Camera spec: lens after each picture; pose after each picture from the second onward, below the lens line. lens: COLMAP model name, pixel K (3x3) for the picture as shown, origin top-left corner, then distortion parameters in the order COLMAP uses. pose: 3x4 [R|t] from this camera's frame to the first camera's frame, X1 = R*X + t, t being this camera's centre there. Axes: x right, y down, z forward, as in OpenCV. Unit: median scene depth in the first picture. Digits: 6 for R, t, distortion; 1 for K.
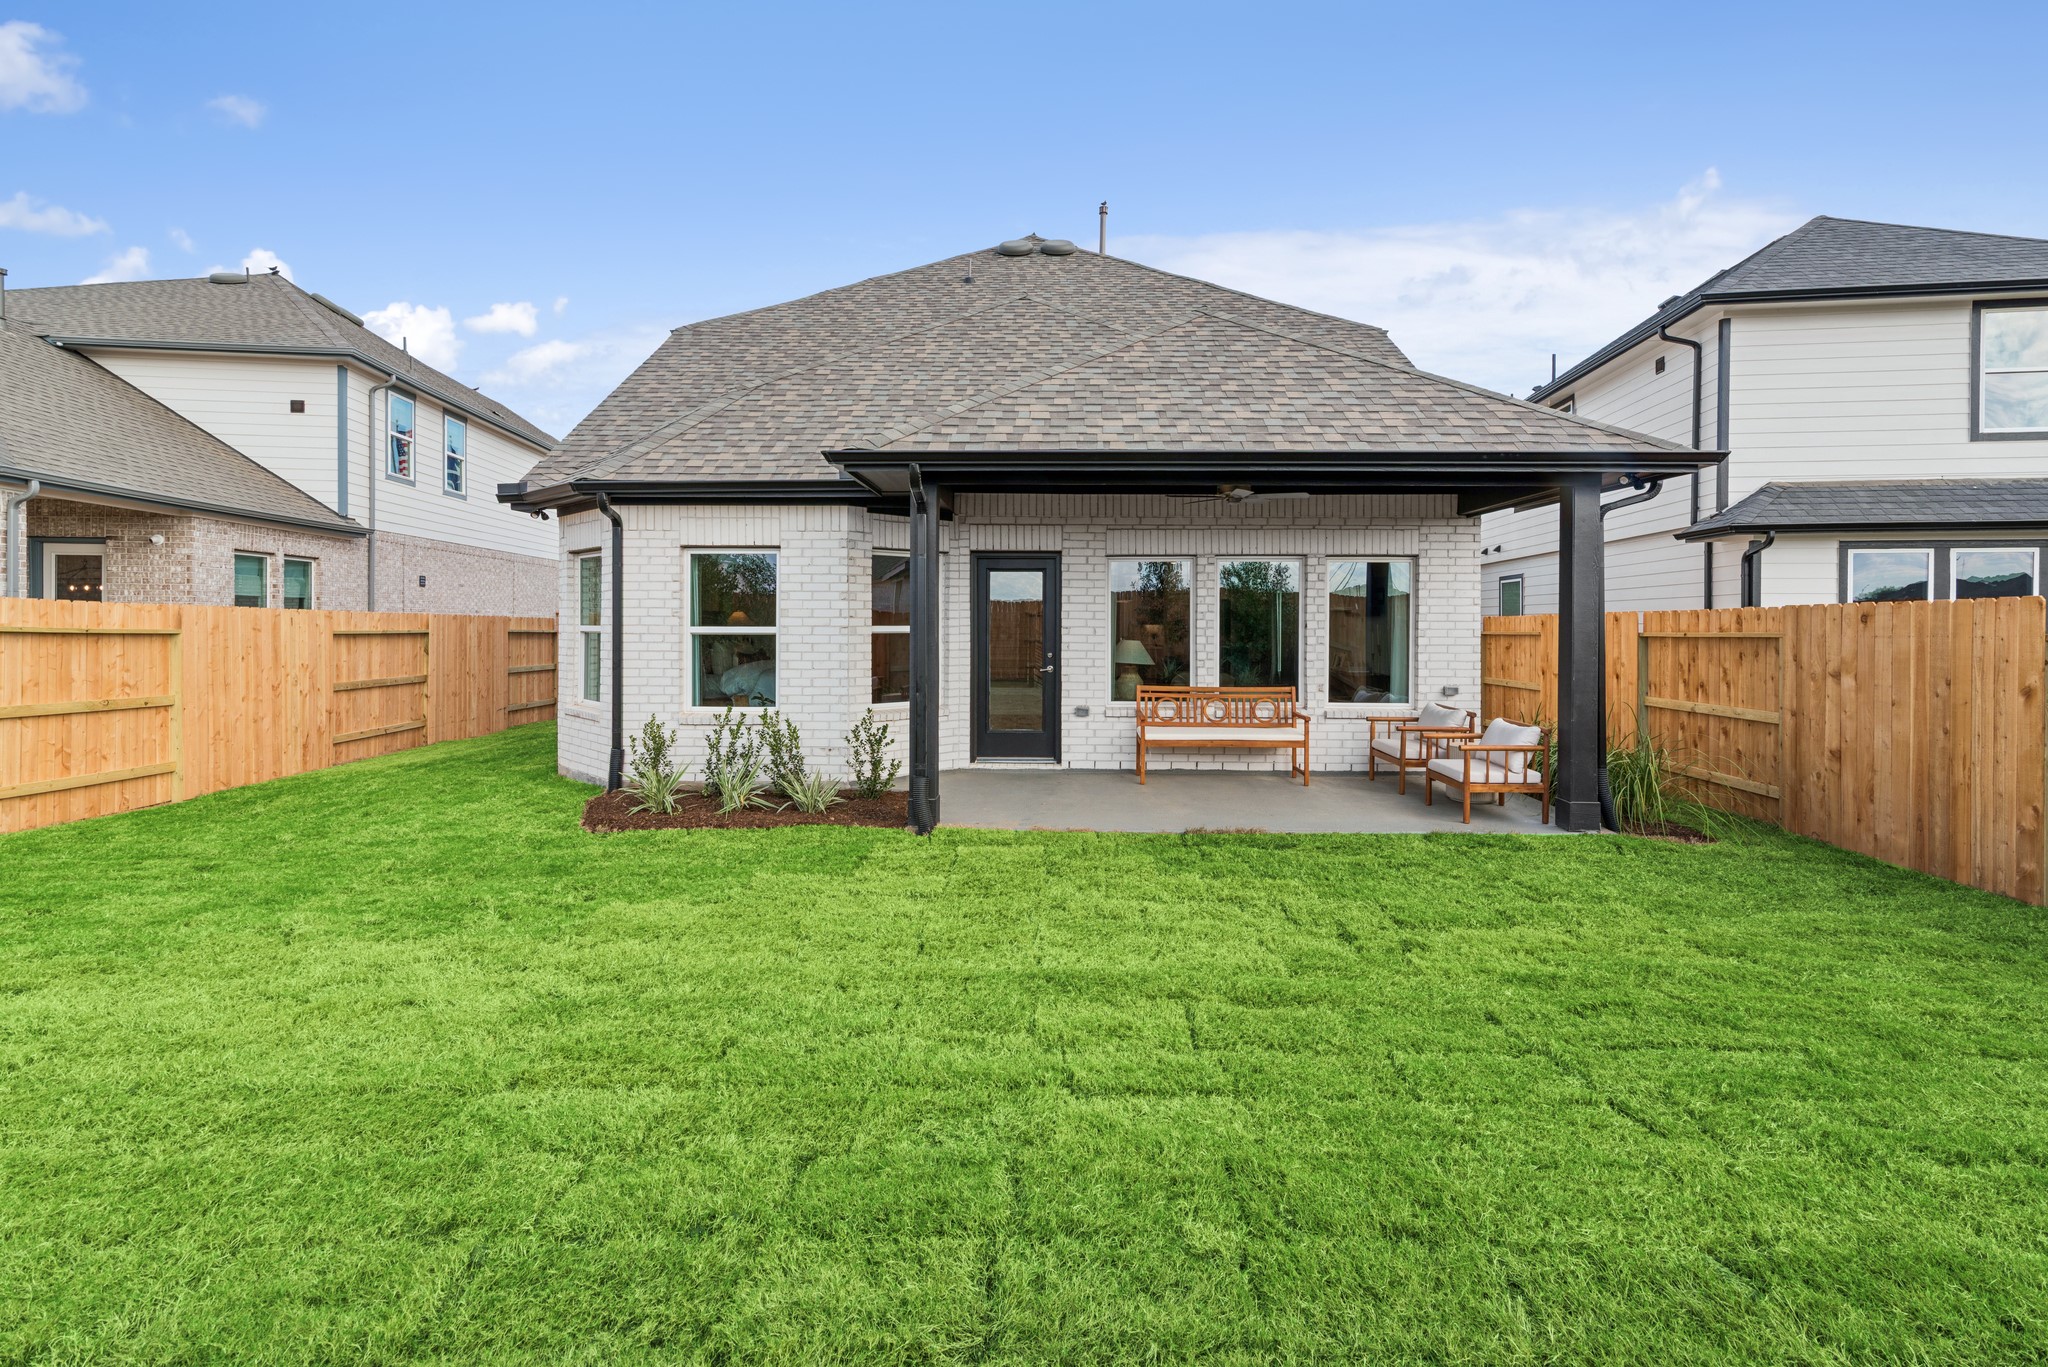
lens RADIAL K [[938.3, 0, 1022.5], [0, 938.3, 644.0], [0, 0, 1]] dist [0.015164, -0.000396]
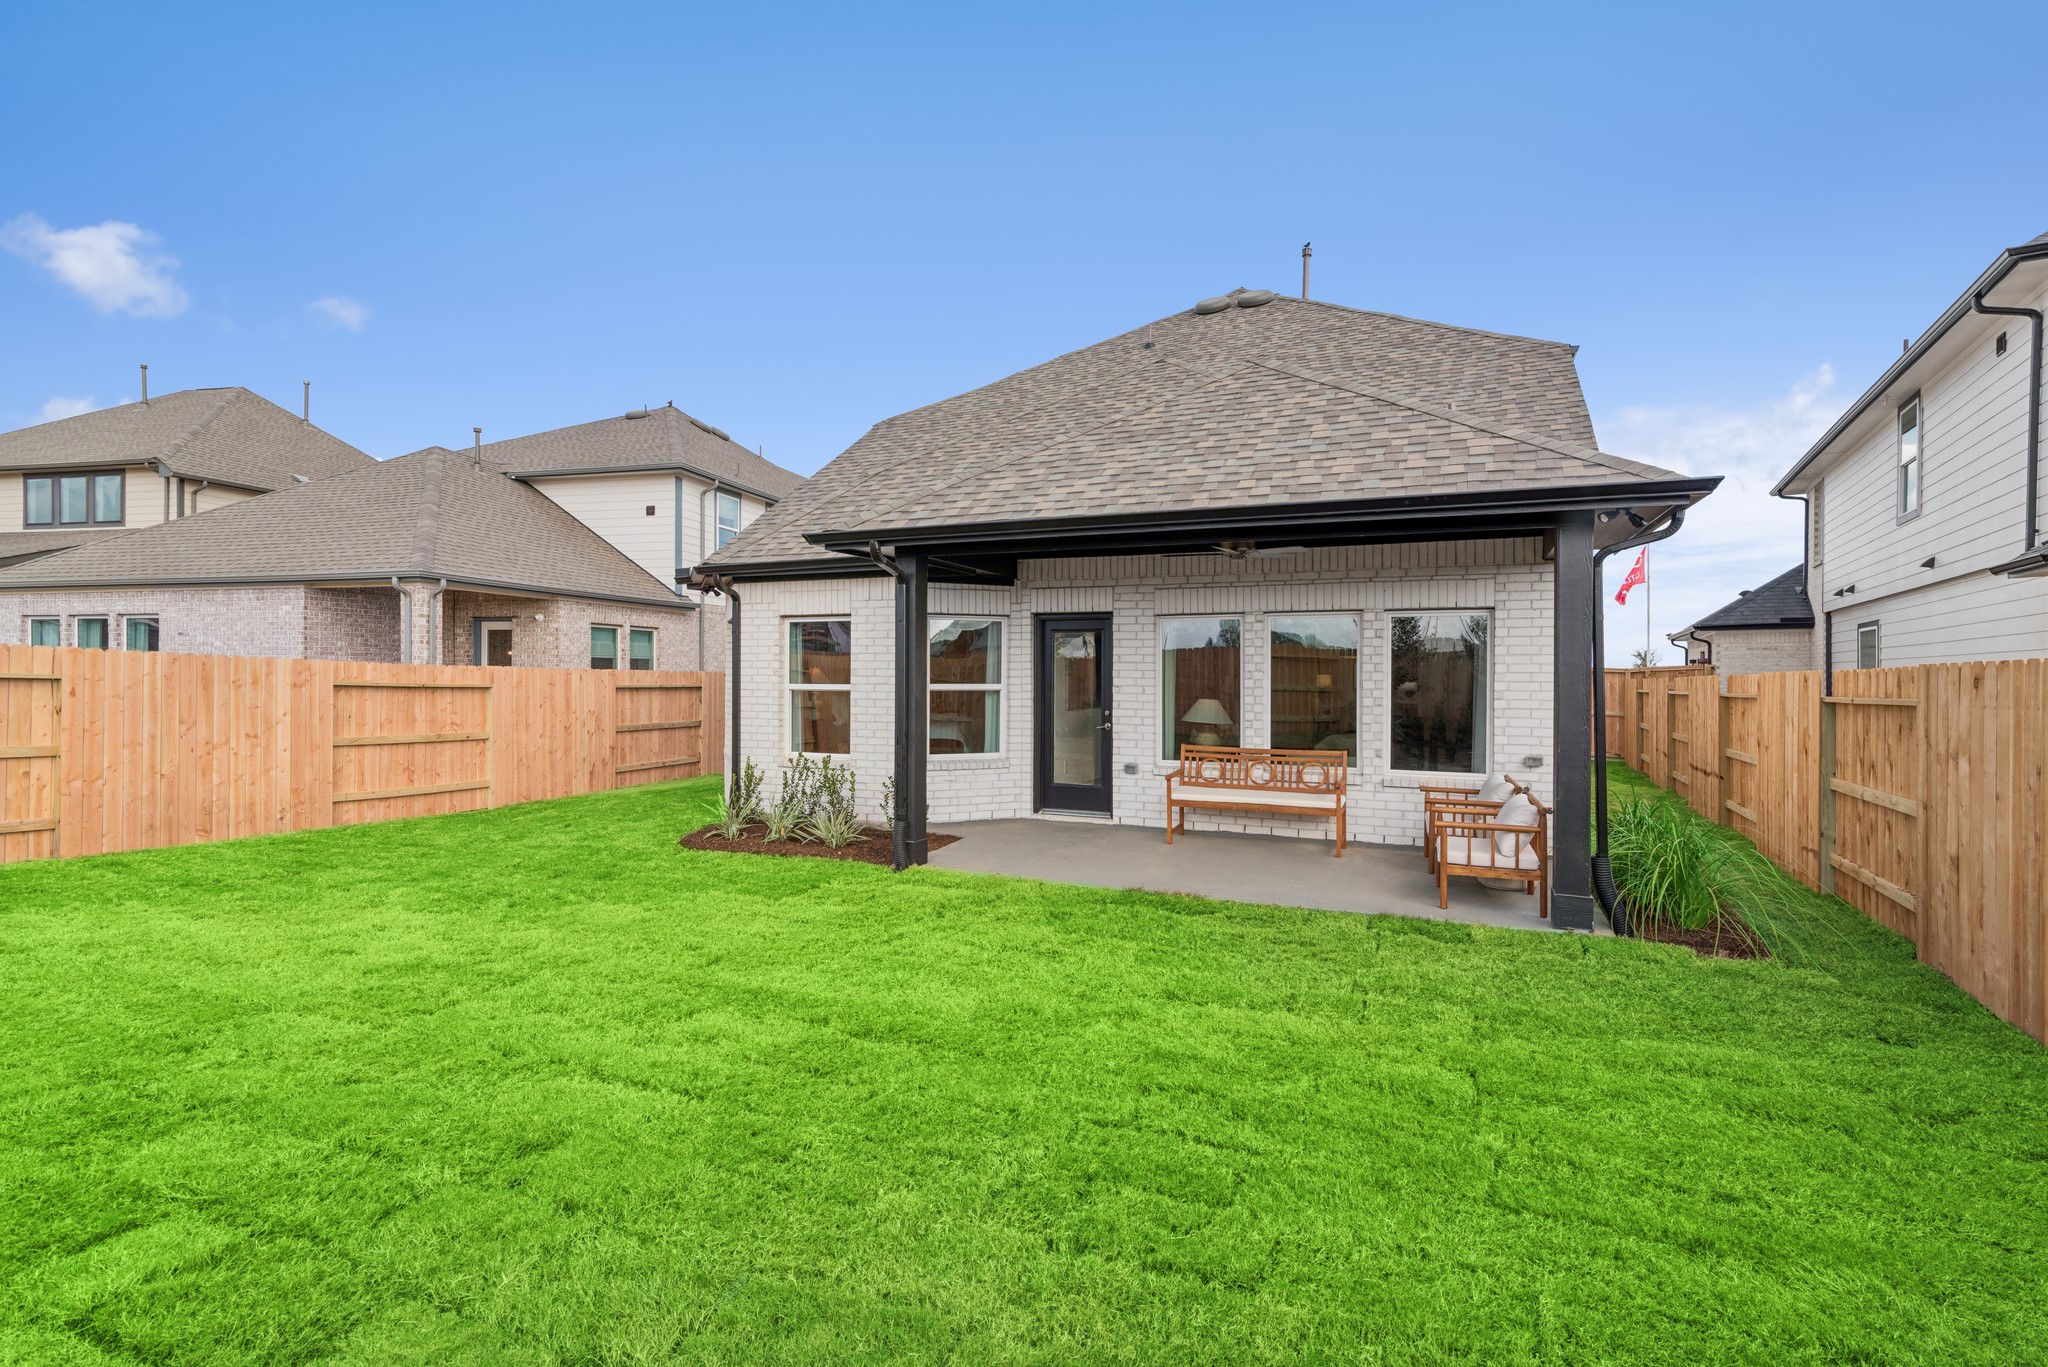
lens RADIAL K [[926.1, 0, 1041.6], [0, 926.1, 693.1], [0, 0, 1]] dist [0.014332, -0.000507]
pose [[0.931707, 0.008434, -0.363112, 0.338847], [-0.010362, 0.999941, -0.003362, -0.005896], [0.363063, 0.006895, 0.931739, 0.028523]]
